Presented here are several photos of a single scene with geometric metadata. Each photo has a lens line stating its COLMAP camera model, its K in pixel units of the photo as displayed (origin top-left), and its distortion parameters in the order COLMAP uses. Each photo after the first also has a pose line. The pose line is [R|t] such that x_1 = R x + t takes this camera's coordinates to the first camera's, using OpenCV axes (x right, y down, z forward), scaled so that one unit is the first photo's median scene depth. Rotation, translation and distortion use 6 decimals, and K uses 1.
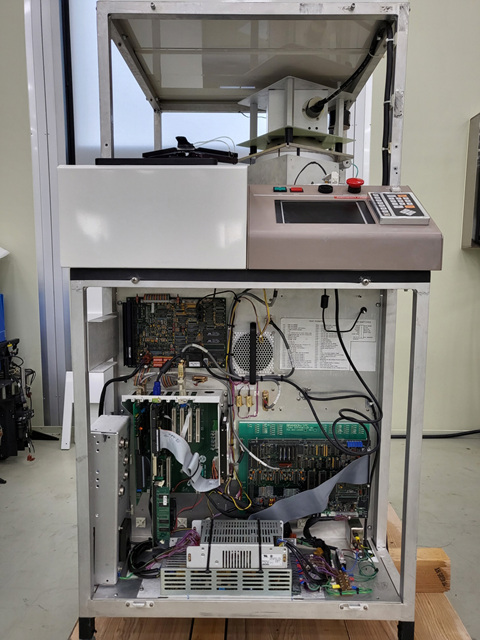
lens RADIAL K [[502.2, 0, 241.4], [0, 502.2, 329.8], [0, 0, 1]] dist [-0.027744, 0.083553]
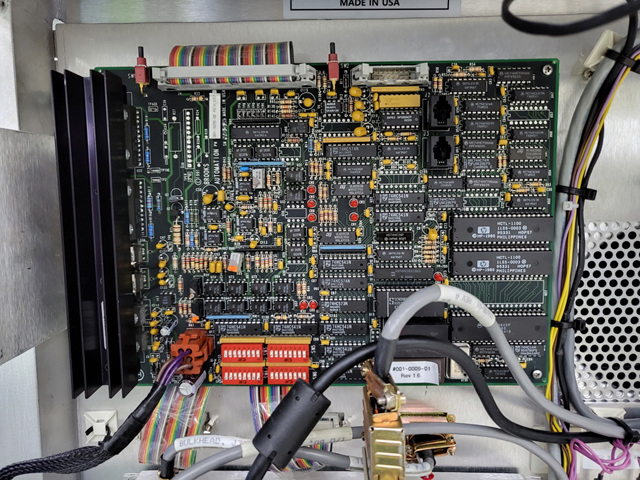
lens RADIAL K [[502.2, 0, 315.9], [0, 502.2, 242.3], [0, 0, 1]] dist [-0.027744, 0.083553]
pose [[0.999553, -0.016455, -0.024945, -0.128358], [0.016093, 0.999763, -0.014634, 0.015031], [0.025180, 0.014226, 0.999582, 0.784471]]
